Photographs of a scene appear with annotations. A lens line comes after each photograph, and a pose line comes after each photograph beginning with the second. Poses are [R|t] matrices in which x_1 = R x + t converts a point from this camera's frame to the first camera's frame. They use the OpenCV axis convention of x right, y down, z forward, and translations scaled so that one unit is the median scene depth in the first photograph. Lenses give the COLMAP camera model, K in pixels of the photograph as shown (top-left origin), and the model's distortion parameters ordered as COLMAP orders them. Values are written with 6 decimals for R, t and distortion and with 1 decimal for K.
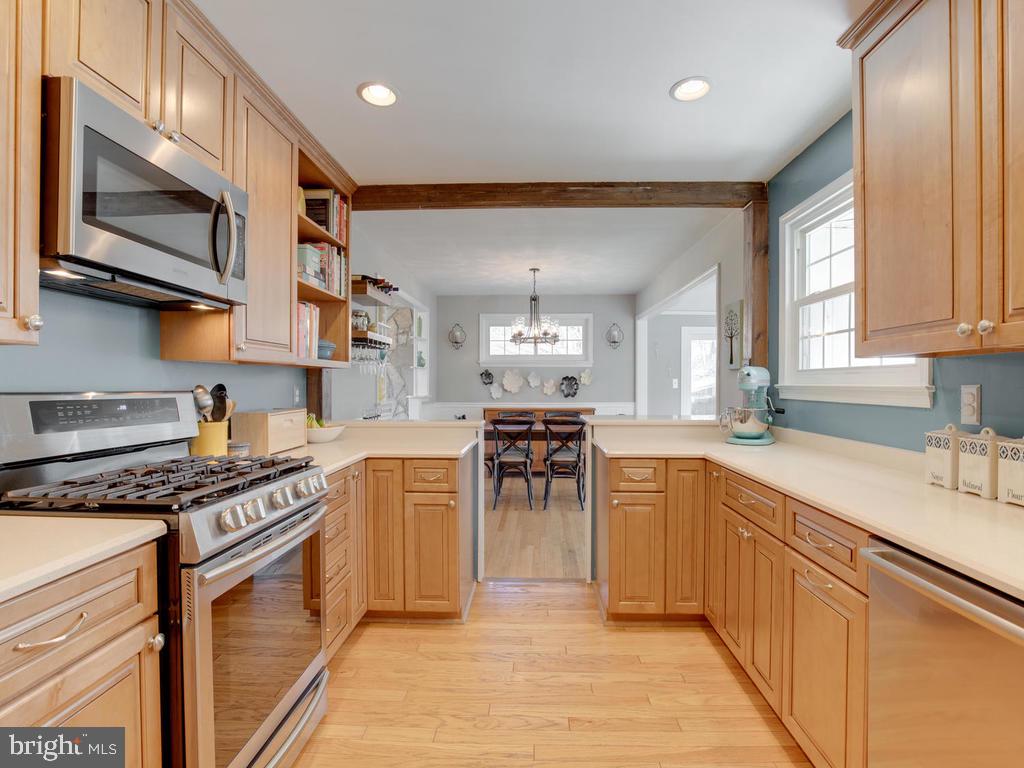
lens RADIAL K [[473.1, 0, 521.6], [0, 473.1, 384.6], [0, 0, 1]] dist [-0.024065, -0.001459]
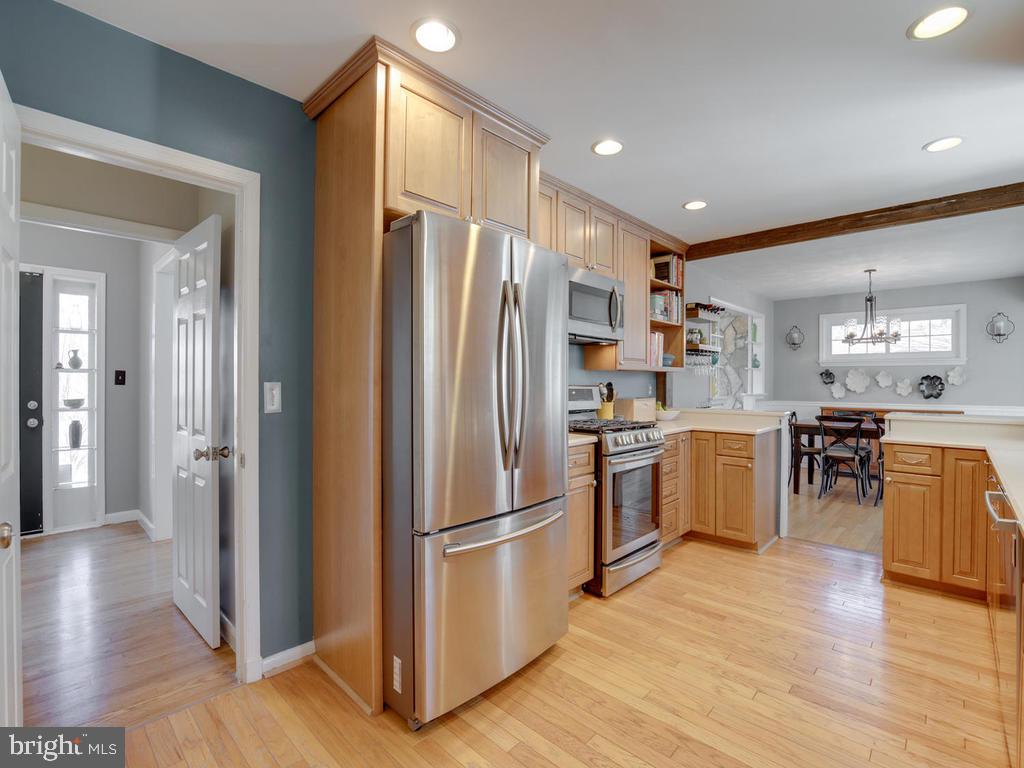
lens RADIAL K [[482.8, 0, 512.1], [0, 482.8, 383.7], [0, 0, 1]] dist [-0.035761, 0.000880]
pose [[0.744060, 0.005078, -0.668094, 0.276177], [-0.005470, 0.999984, 0.001509, 0.003524], [0.668091, 0.002532, 0.744076, -0.548202]]
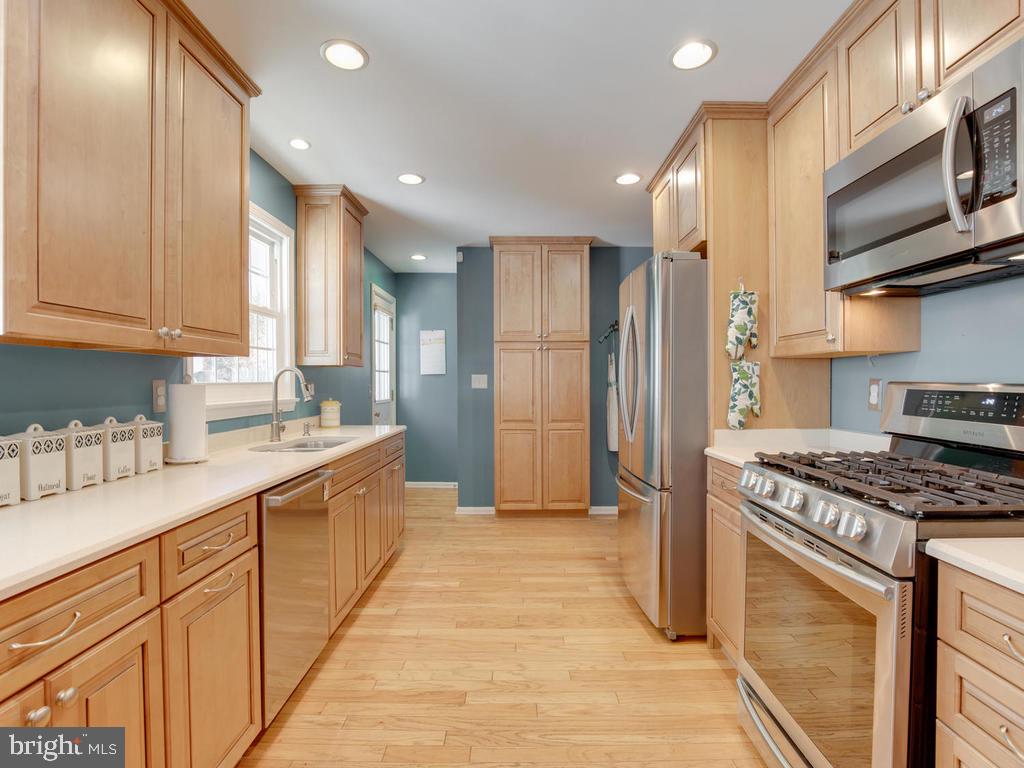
lens RADIAL K [[482.8, 0, 517.9], [0, 482.8, 386.0], [0, 0, 1]] dist [-0.035761, 0.000880]
pose [[-0.999920, 0.003278, -0.012191, 0.021701], [0.003158, 0.999946, 0.009867, 0.005161], [0.012223, 0.009828, -0.999877, 1.129497]]
